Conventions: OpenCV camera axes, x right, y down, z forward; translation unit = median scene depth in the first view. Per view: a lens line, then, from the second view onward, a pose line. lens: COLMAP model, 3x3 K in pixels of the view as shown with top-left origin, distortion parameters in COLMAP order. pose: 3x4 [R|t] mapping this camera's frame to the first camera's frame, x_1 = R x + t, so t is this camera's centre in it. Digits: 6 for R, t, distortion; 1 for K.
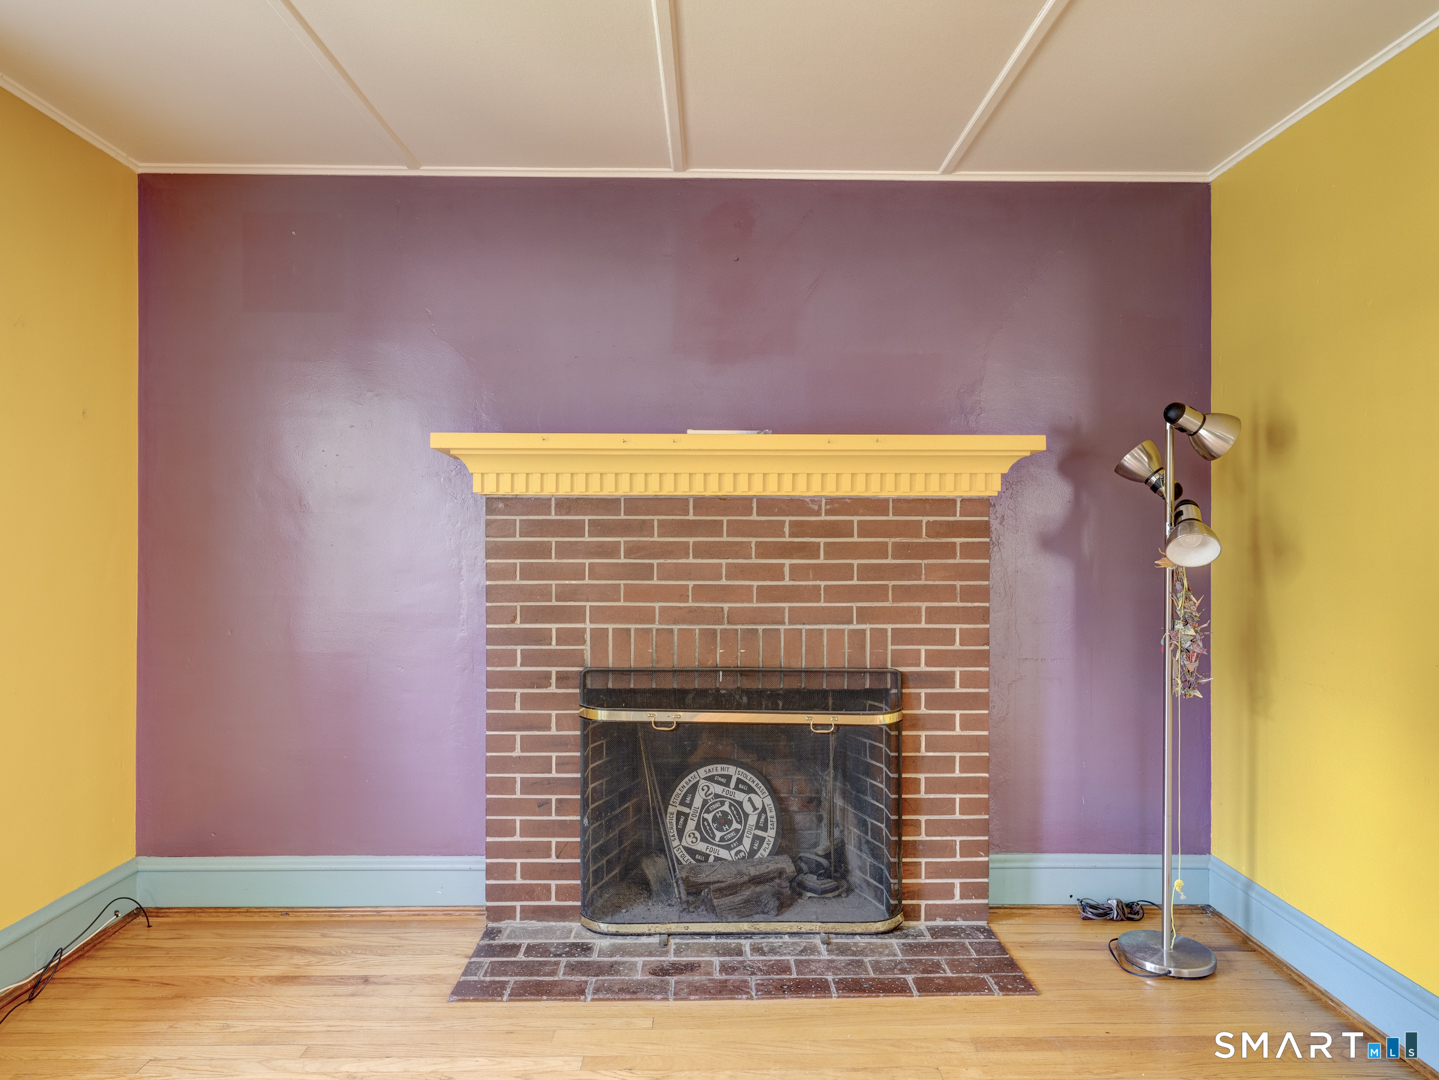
lens RADIAL K [[1039.5, 0, 707.5], [0, 1039.5, 527.6], [0, 0, 1]] dist [0.002214, 0.002219]
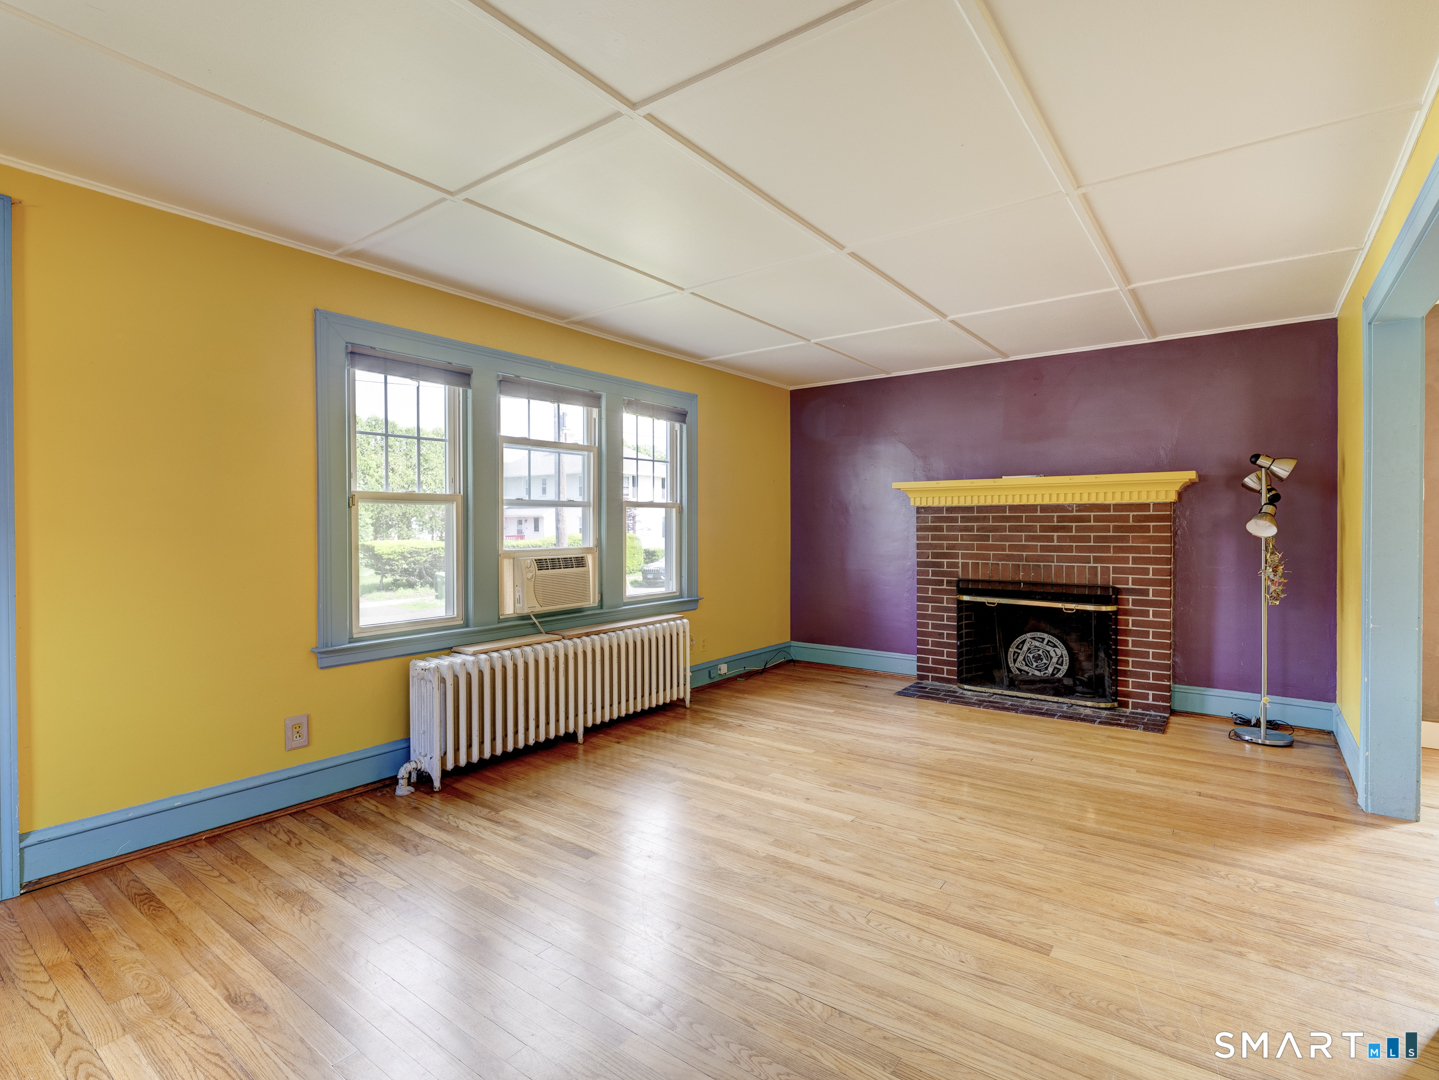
lens RADIAL K [[707.0, 0, 685.7], [0, 707.0, 535.3], [0, 0, 1]] dist [0.008008, 0.003970]
pose [[0.794258, 0.004439, -0.607564, 0.362649], [0.005274, 0.999885, 0.014200, 0.010381], [0.607558, -0.014483, 0.794143, -0.647120]]
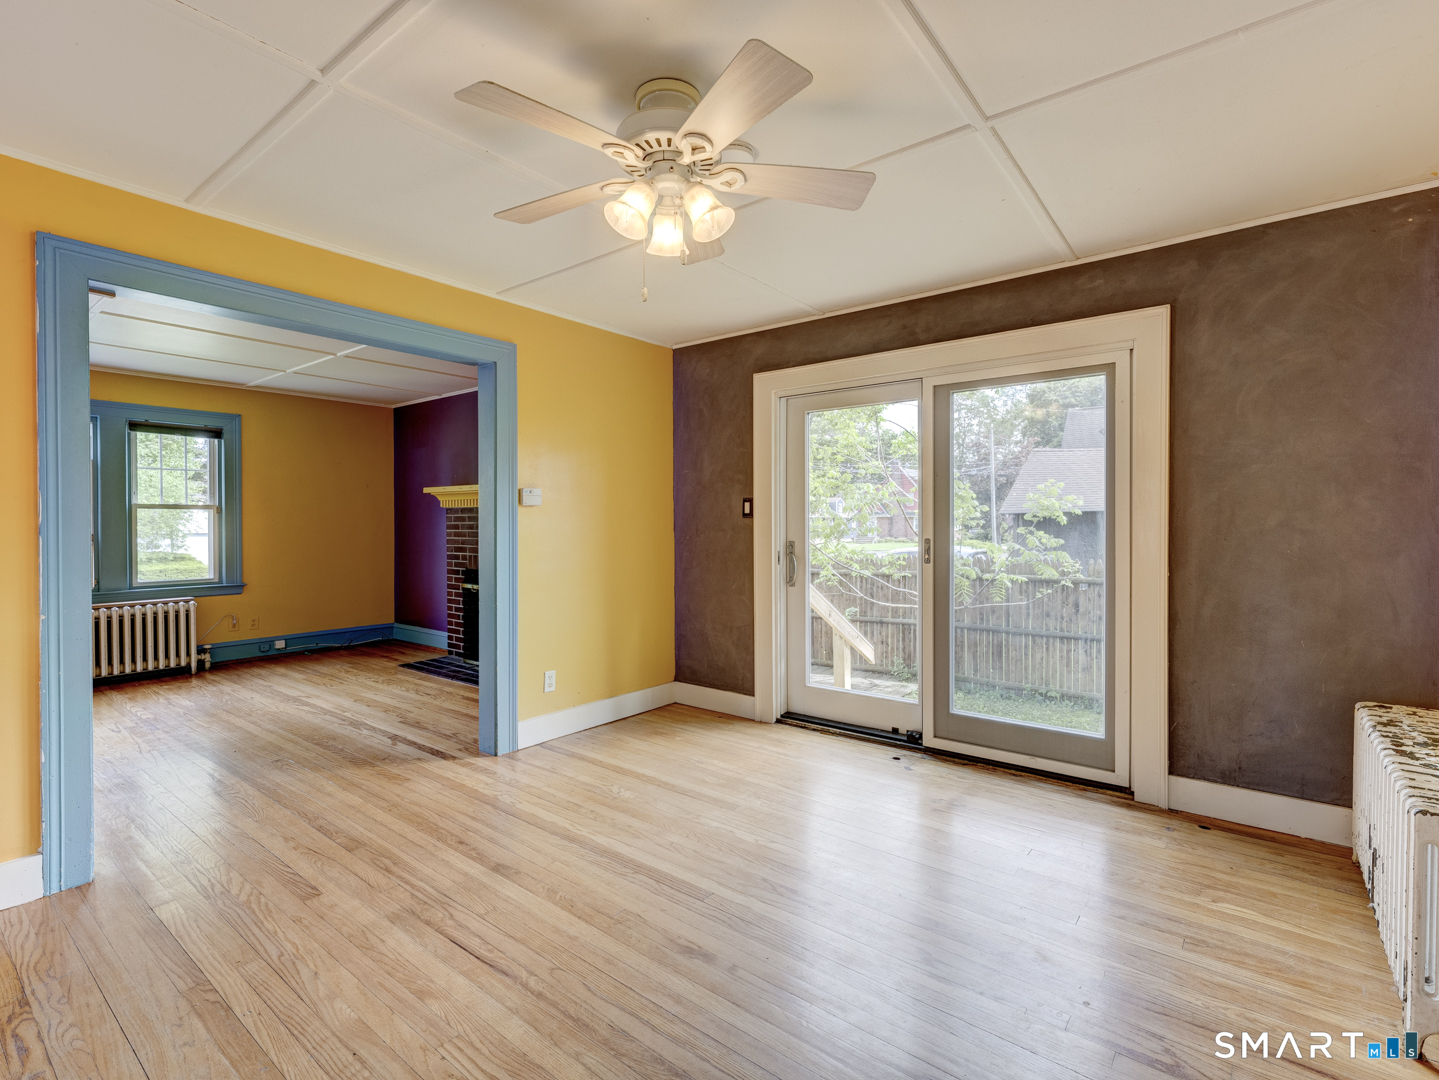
lens RADIAL K [[661.5, 0, 666.6], [0, 661.5, 518.4], [0, 0, 1]] dist [-0.000448, 0.000499]
pose [[0.777750, -0.007354, -0.628531, 1.409968], [0.003606, 0.999967, -0.007238, 0.013119], [0.628563, 0.003363, 0.777751, -0.054327]]
